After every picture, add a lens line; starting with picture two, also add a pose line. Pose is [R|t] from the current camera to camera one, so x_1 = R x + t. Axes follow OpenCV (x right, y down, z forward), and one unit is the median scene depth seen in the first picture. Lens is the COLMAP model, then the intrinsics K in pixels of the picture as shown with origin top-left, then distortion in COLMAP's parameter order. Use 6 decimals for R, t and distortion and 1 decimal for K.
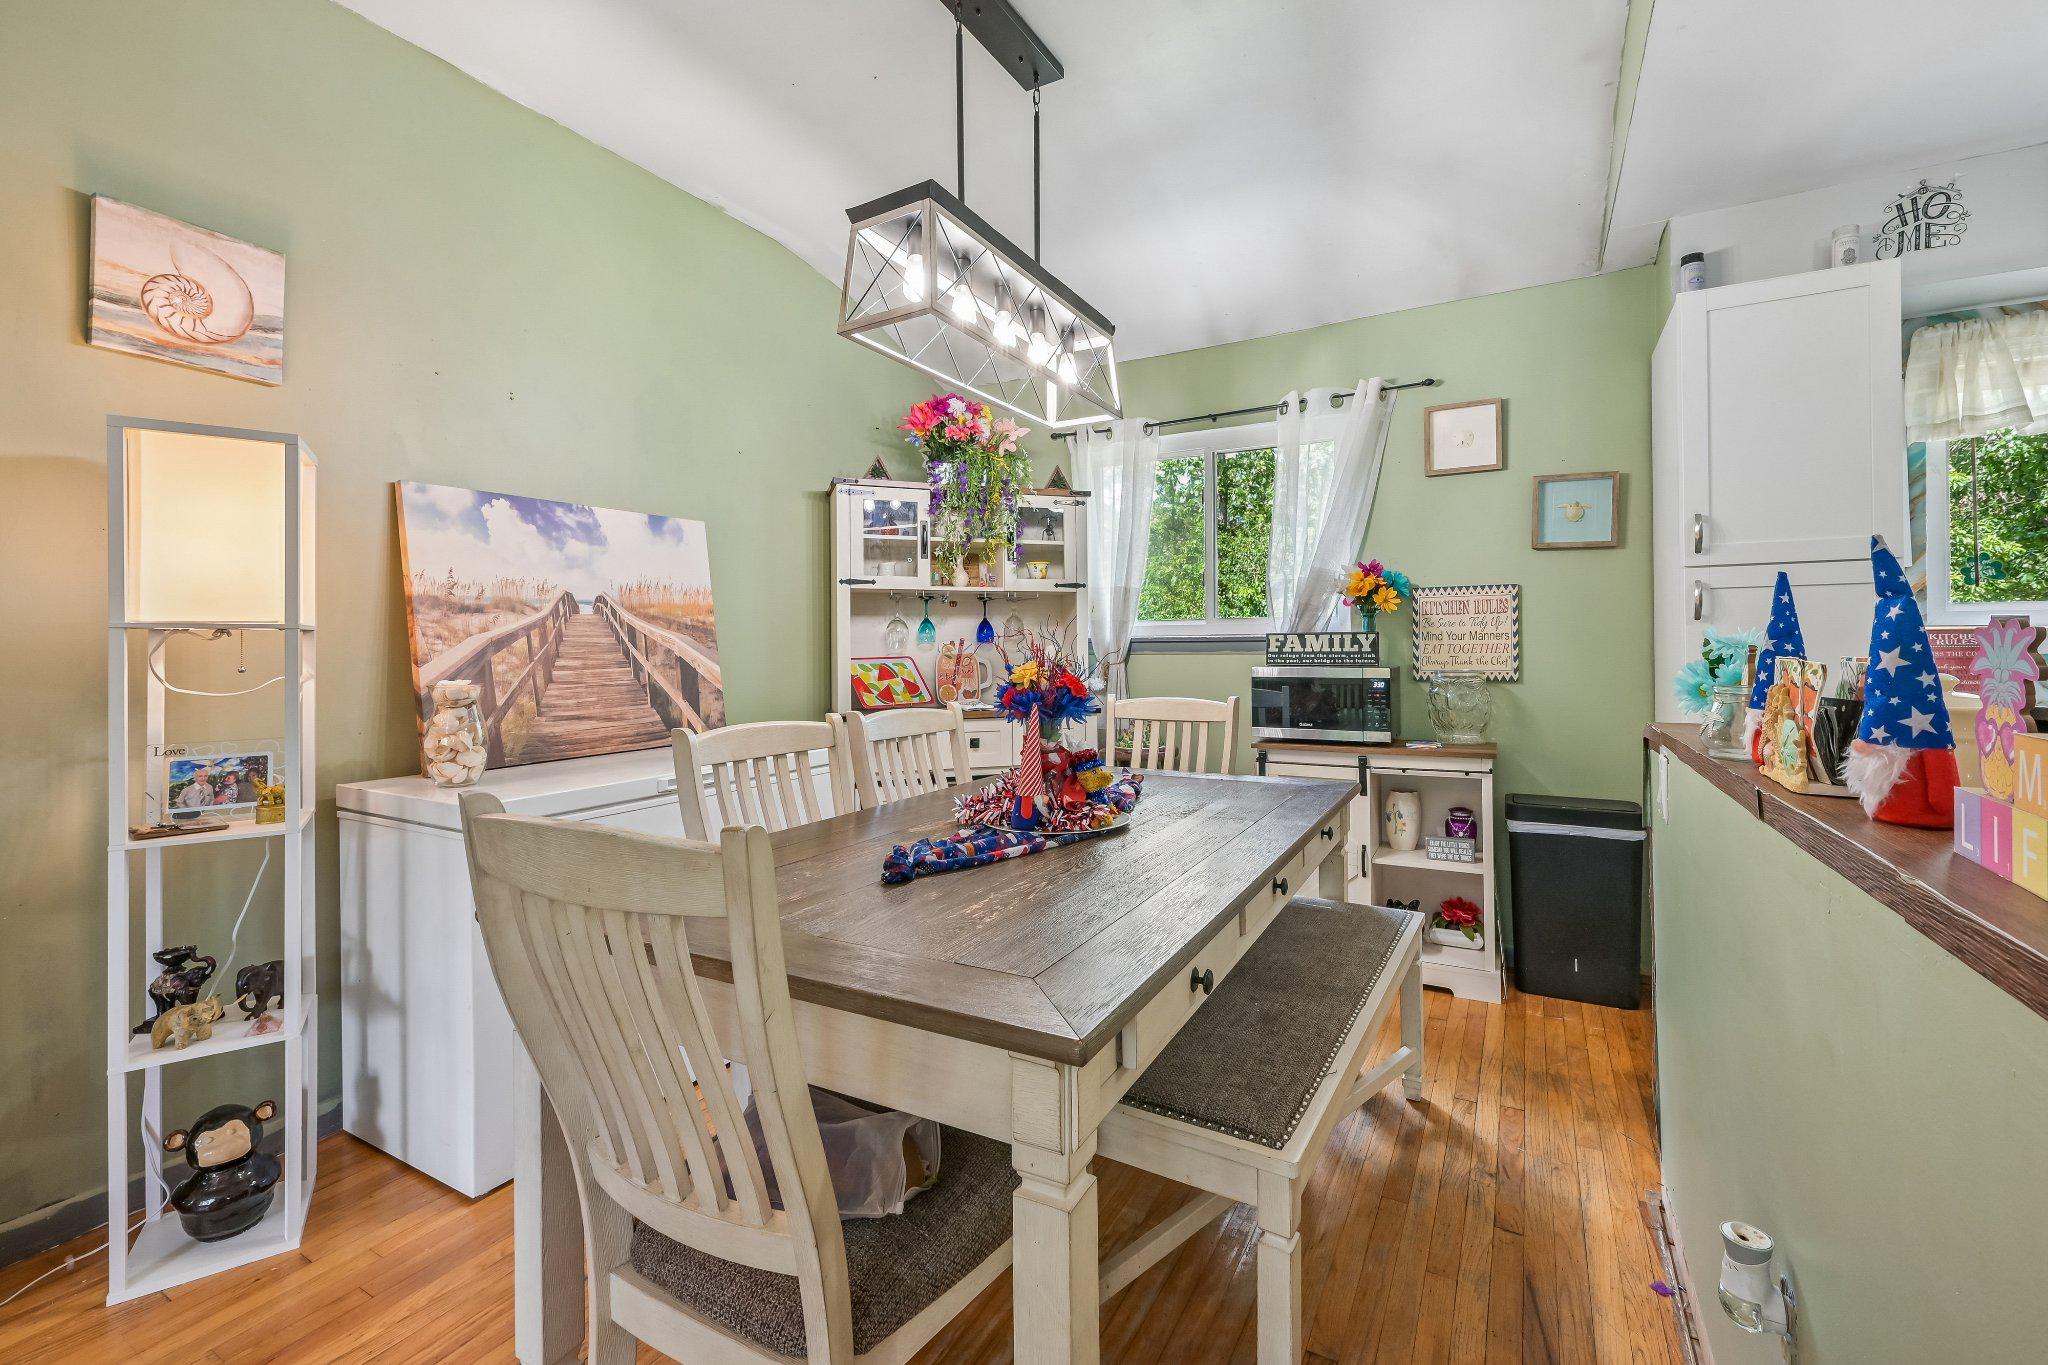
lens RADIAL K [[825.6, 0, 1024.4], [0, 825.6, 642.9], [0, 0, 1]] dist [0.000860, -0.000692]
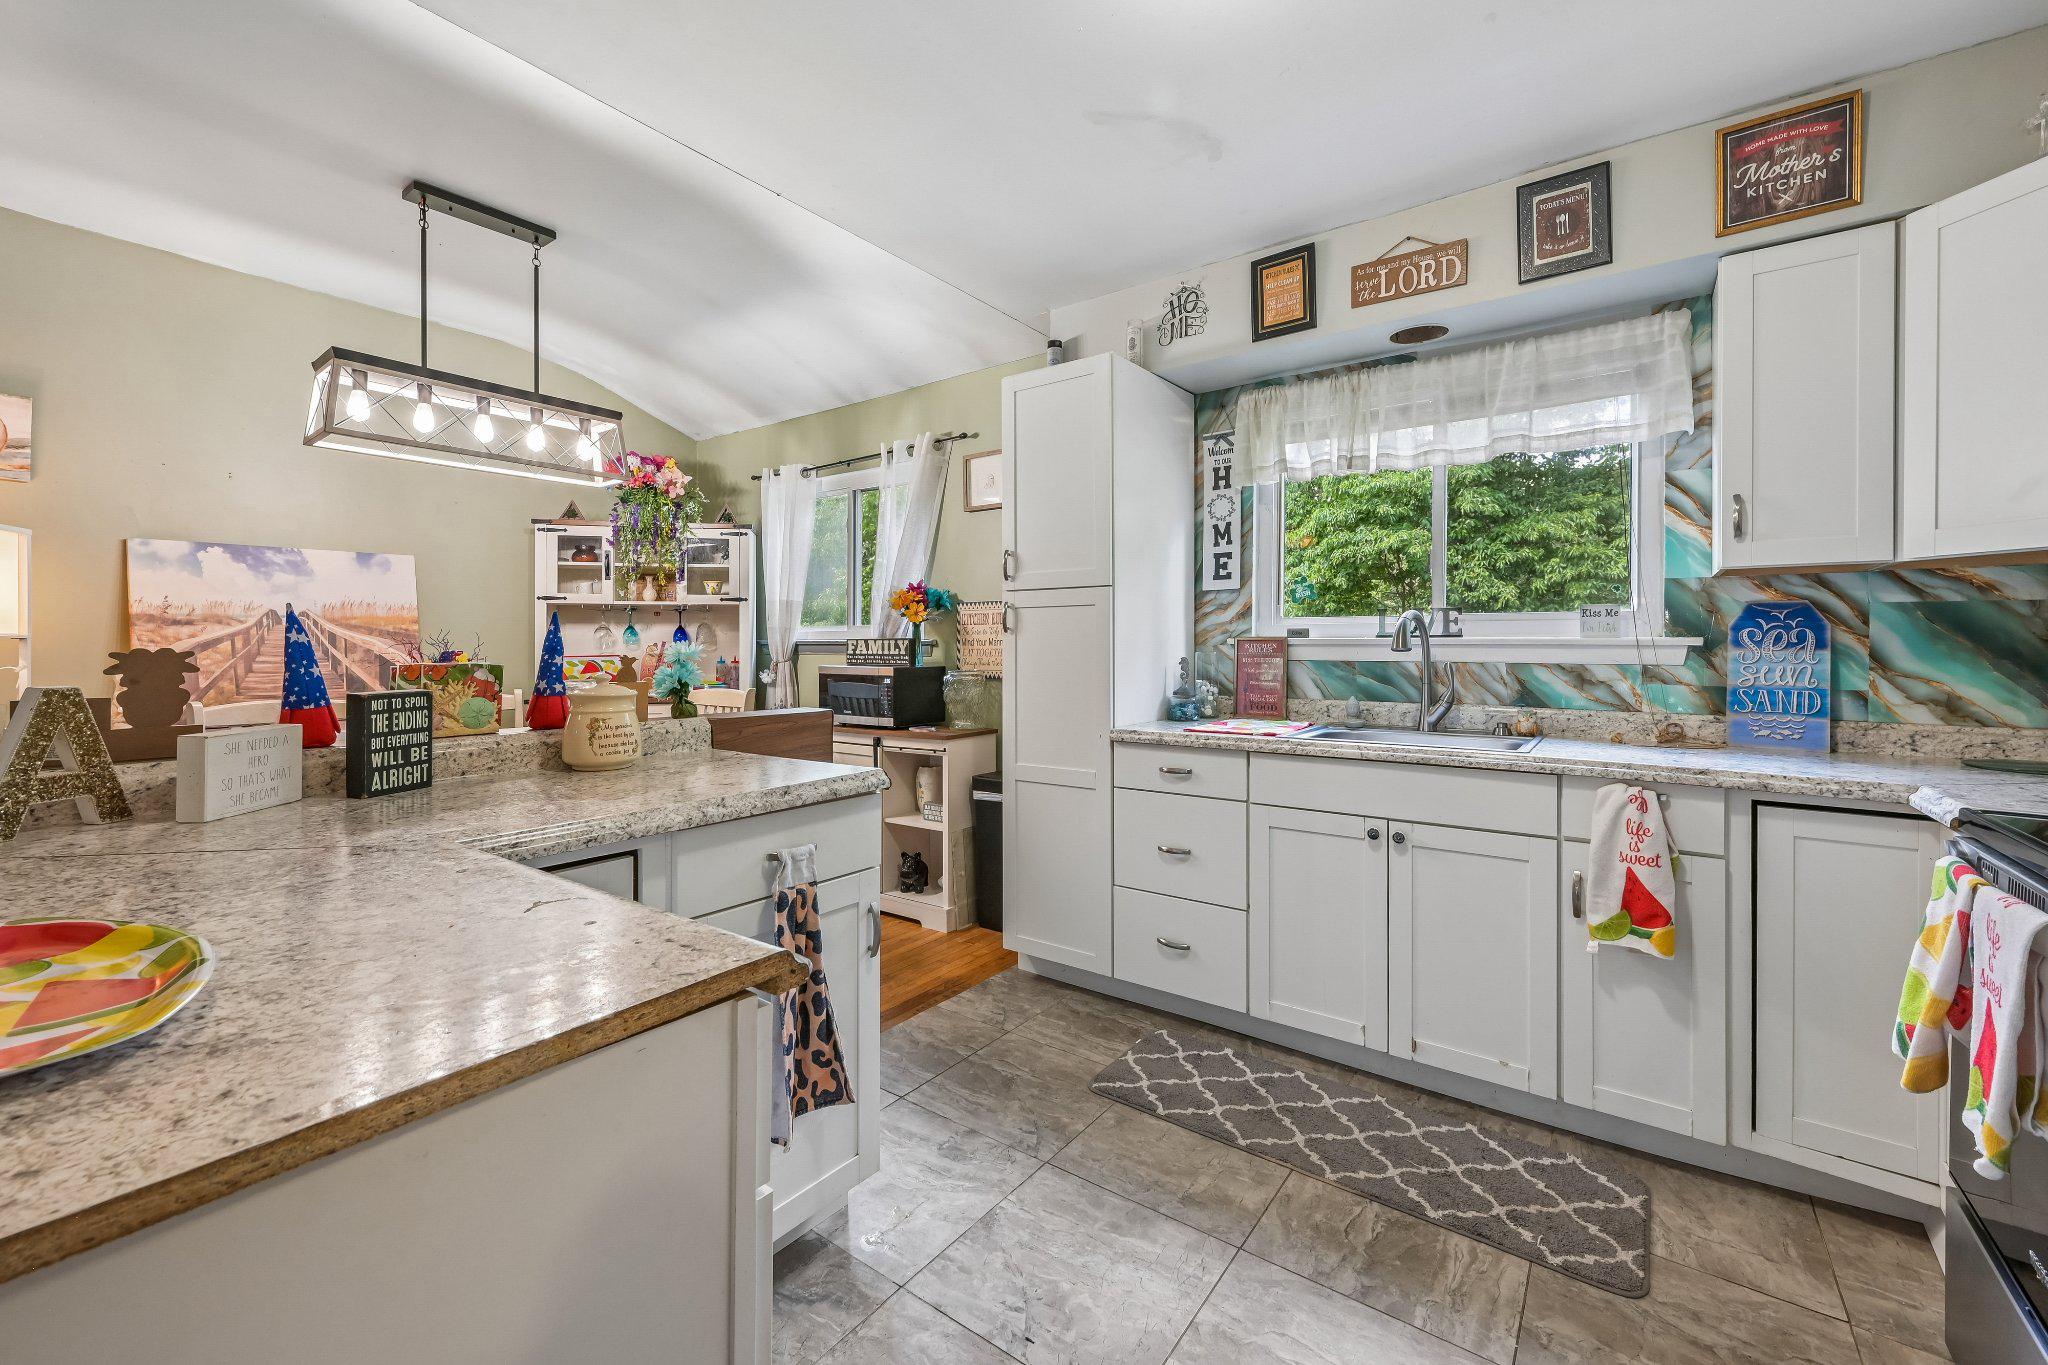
lens RADIAL K [[825.6, 0, 1025.8], [0, 825.6, 649.7], [0, 0, 1]] dist [0.000860, -0.000692]
pose [[0.991552, 0.005756, -0.129582, 0.807266], [-0.004611, 0.999948, 0.009137, -0.009263], [0.129627, -0.008462, 0.991527, -0.223106]]
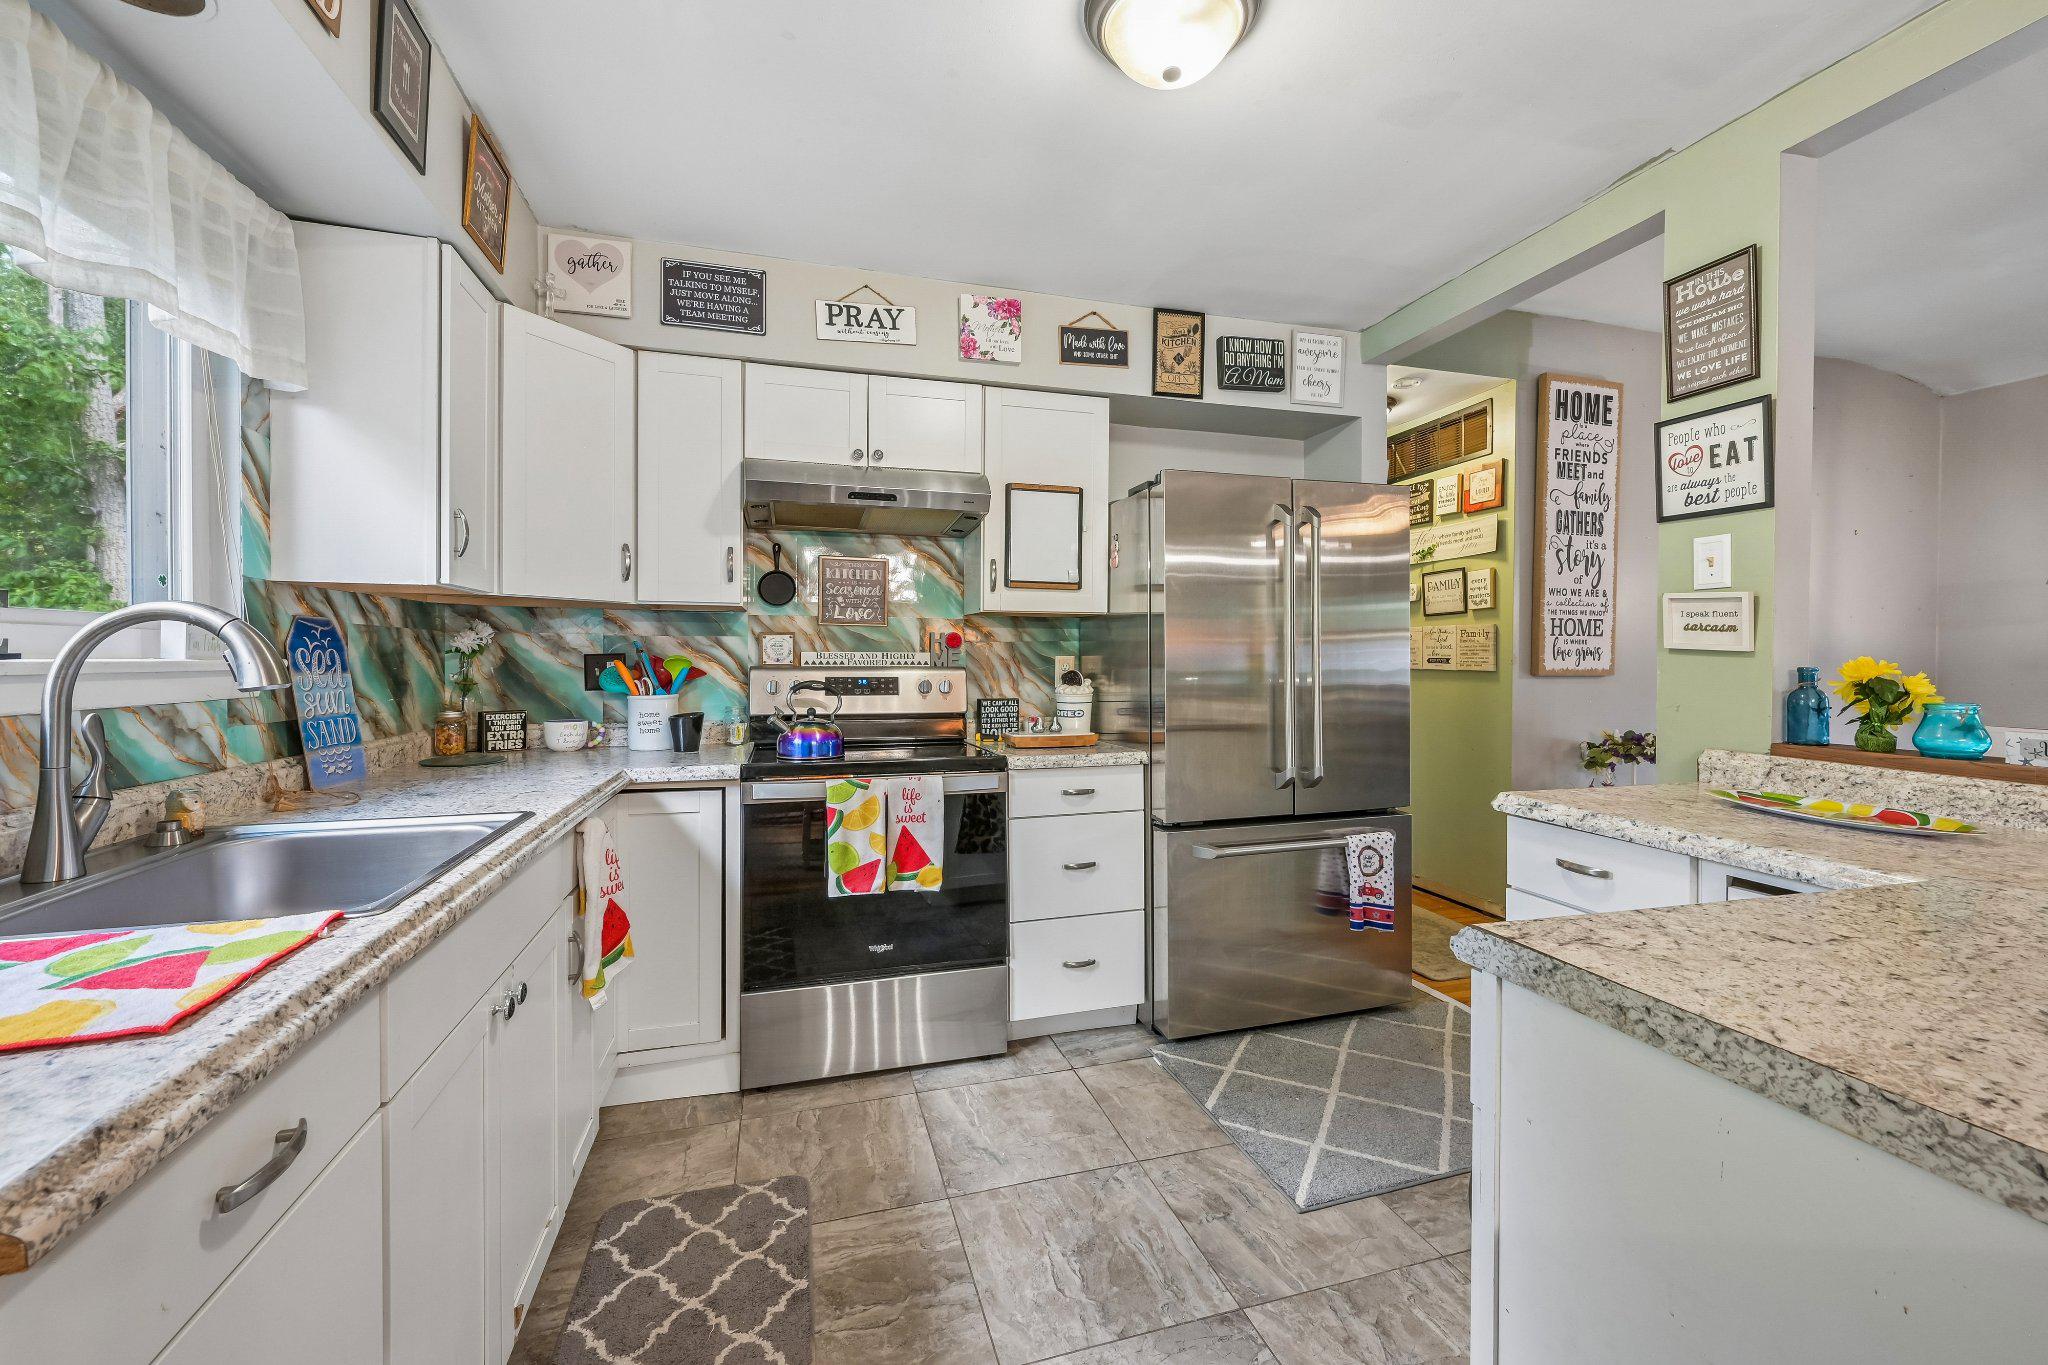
lens RADIAL K [[825.6, 0, 1033.4], [0, 825.6, 660.3], [0, 0, 1]] dist [0.000860, -0.000692]
pose [[-0.717778, -0.004756, 0.696256, 0.528084], [-0.003830, 0.999989, 0.002882, -0.019898], [-0.696262, -0.000598, -0.717788, 0.688180]]
